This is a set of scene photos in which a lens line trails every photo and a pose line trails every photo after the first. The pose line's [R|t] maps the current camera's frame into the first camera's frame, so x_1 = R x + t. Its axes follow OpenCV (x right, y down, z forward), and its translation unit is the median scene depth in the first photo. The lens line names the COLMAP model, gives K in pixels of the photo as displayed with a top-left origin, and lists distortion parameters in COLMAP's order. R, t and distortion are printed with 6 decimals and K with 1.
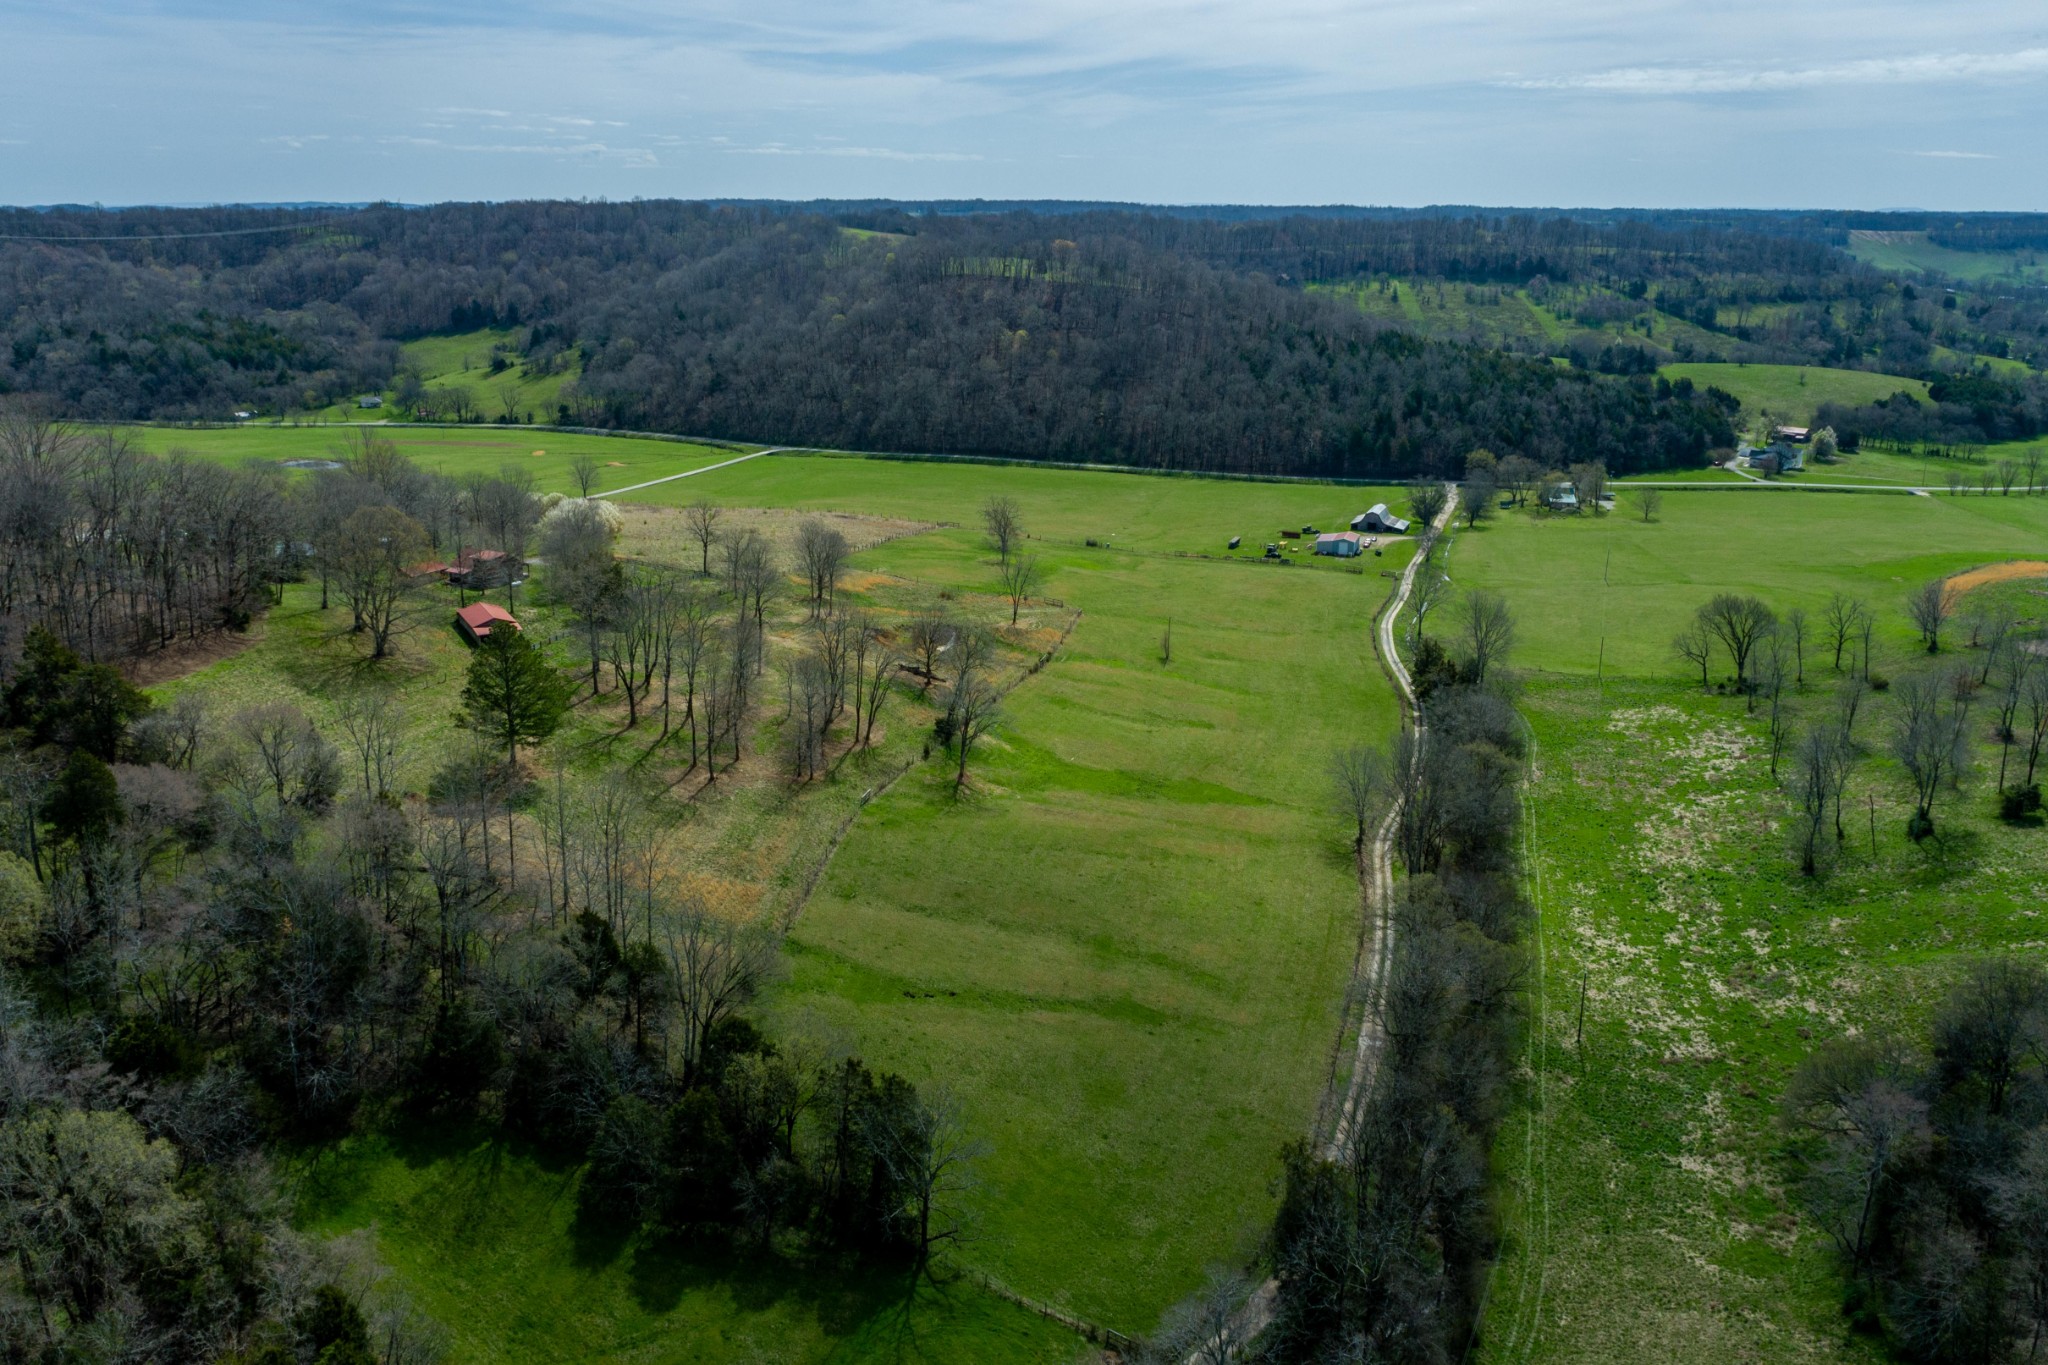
lens RADIAL K [[1561.6, 0, 1017.0], [0, 1561.6, 689.5], [0, 0, 1]] dist [-0.022683, 0.015164]
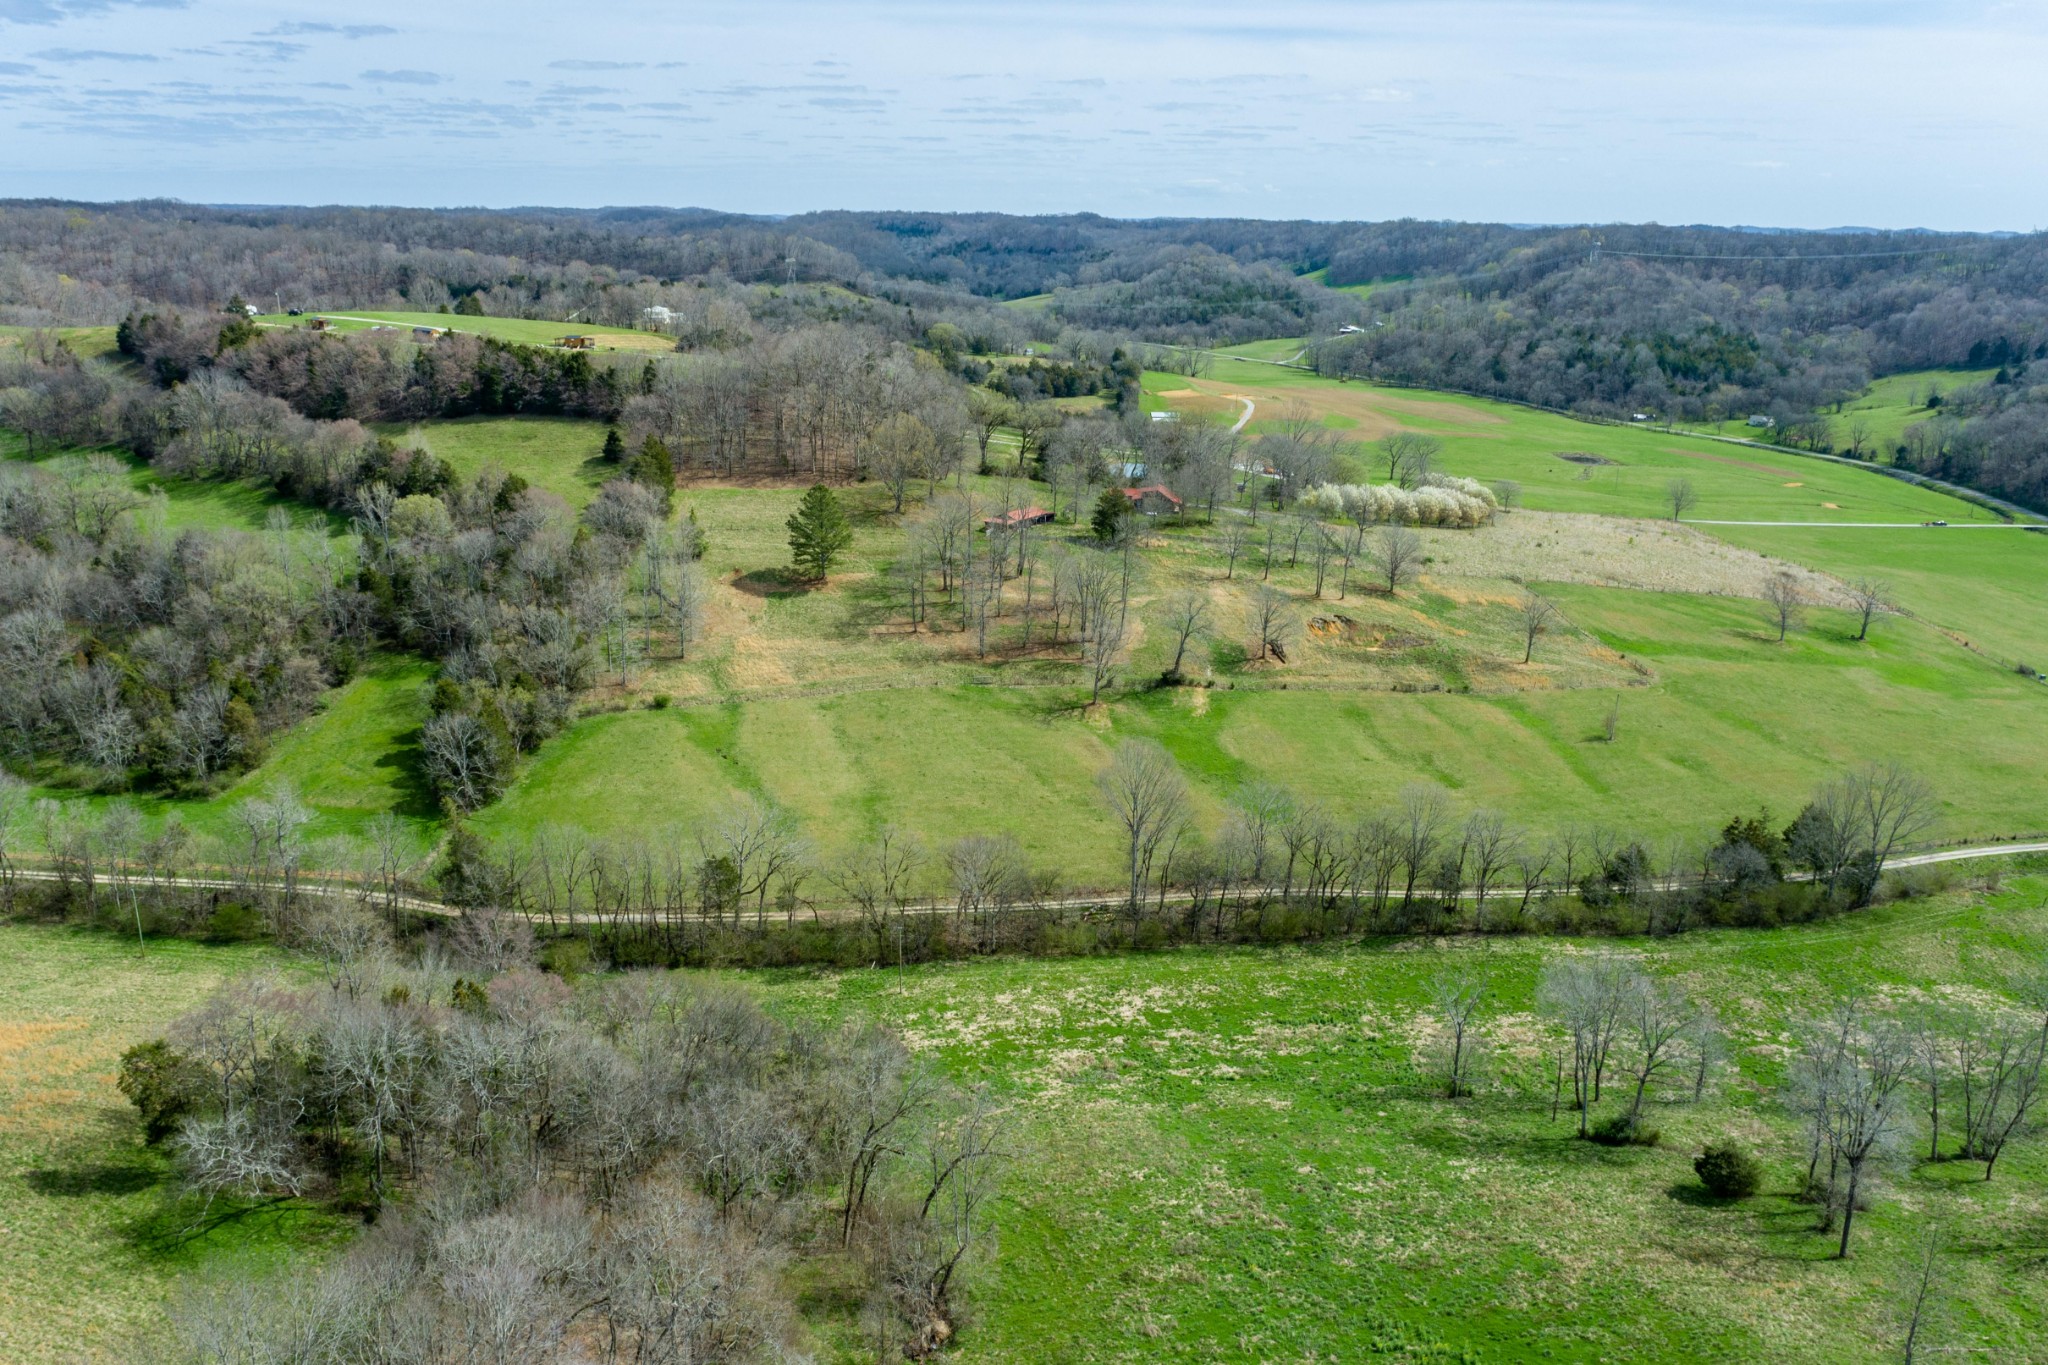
lens RADIAL K [[1561.6, 0, 1020.3], [0, 1561.6, 686.6], [0, 0, 1]] dist [-0.022683, 0.015164]
pose [[0.419250, 0.263617, -0.868755, 0.324524], [-0.279193, 0.947980, 0.152922, -0.041208], [0.863876, 0.178437, 0.471040, 0.134581]]
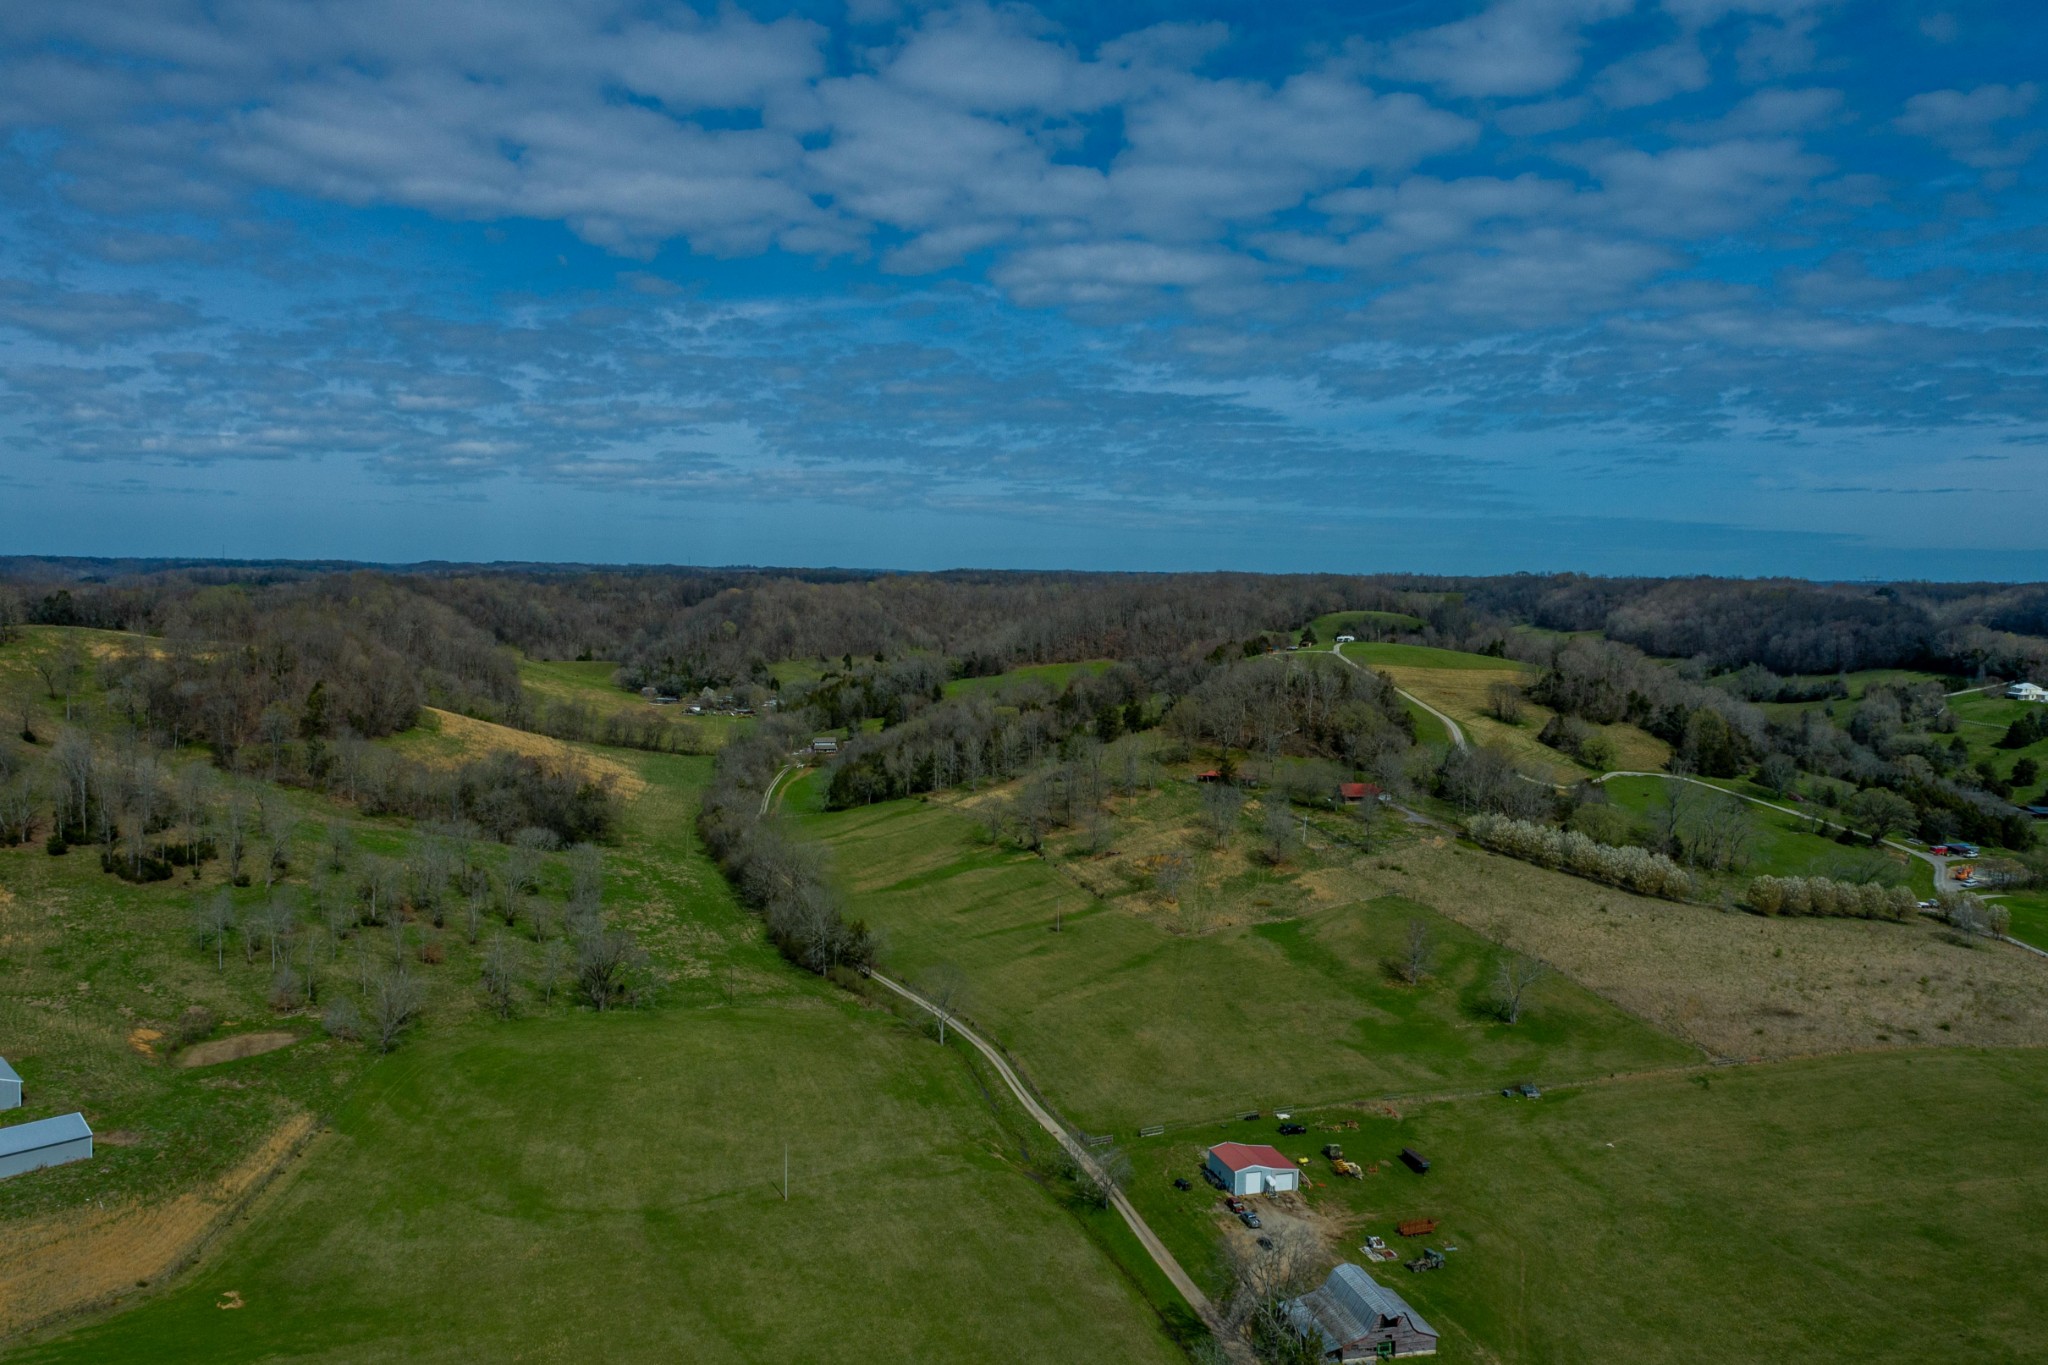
lens RADIAL K [[1561.6, 0, 1015.3], [0, 1561.6, 691.6], [0, 0, 1]] dist [-0.022683, 0.015164]
pose [[-0.813359, 0.028441, -0.581067, 0.378373], [-0.191501, 0.930051, 0.313580, -0.262468], [0.549340, 0.366328, -0.751019, 0.838166]]
